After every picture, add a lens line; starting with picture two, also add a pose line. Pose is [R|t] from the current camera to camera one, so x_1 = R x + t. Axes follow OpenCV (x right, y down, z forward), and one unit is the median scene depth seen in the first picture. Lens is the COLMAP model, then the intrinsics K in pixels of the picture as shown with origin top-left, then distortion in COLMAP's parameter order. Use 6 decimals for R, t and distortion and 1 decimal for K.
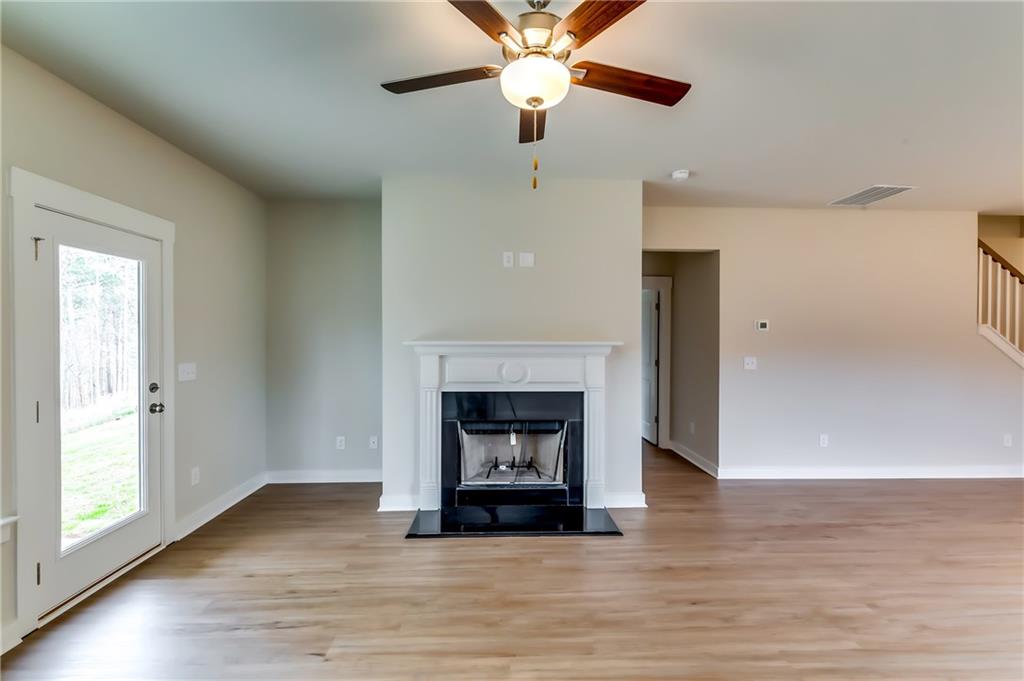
lens RADIAL K [[444.0, 0, 515.2], [0, 444.0, 339.4], [0, 0, 1]] dist [0.013198, 0.000128]
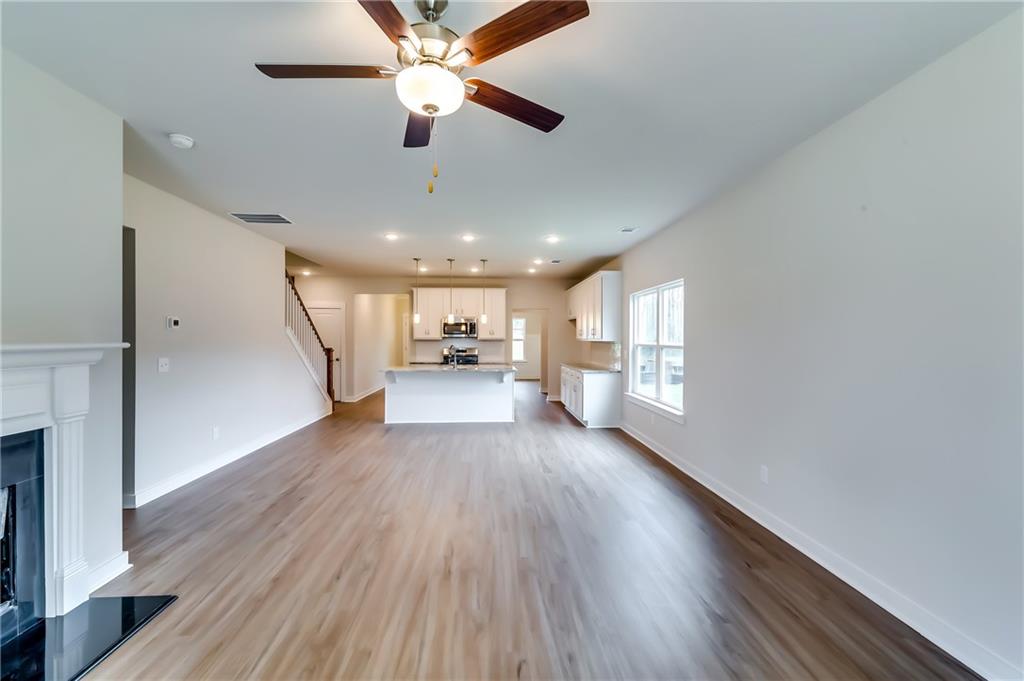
lens RADIAL K [[444.0, 0, 515.2], [0, 444.0, 339.4], [0, 0, 1]] dist [0.013198, 0.000128]
pose [[-0.018080, -0.010303, 0.999783, -0.533091], [0.004738, 0.999935, 0.010390, -0.004753], [-0.999825, 0.004925, -0.018030, 0.441133]]
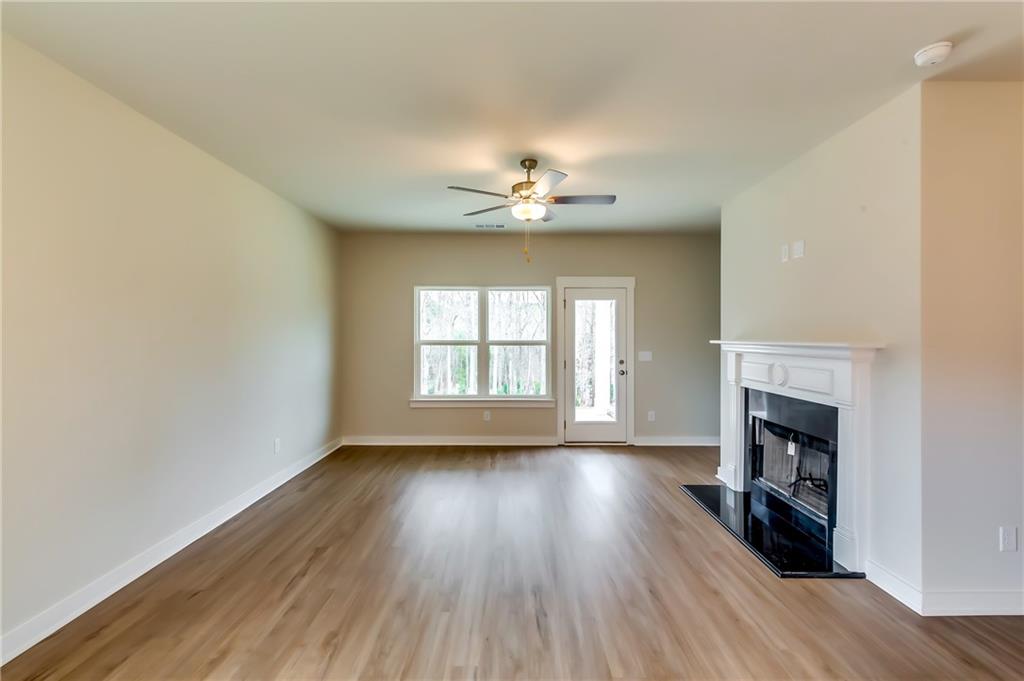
lens RADIAL K [[450.9, 0, 511.4], [0, 450.9, 332.7], [0, 0, 1]] dist [0.036716, 0.000007]
pose [[-0.044814, -0.012259, -0.998920, 1.127019], [-0.008942, 0.999890, -0.011870, 0.004513], [0.998955, 0.008400, -0.044918, 0.545922]]
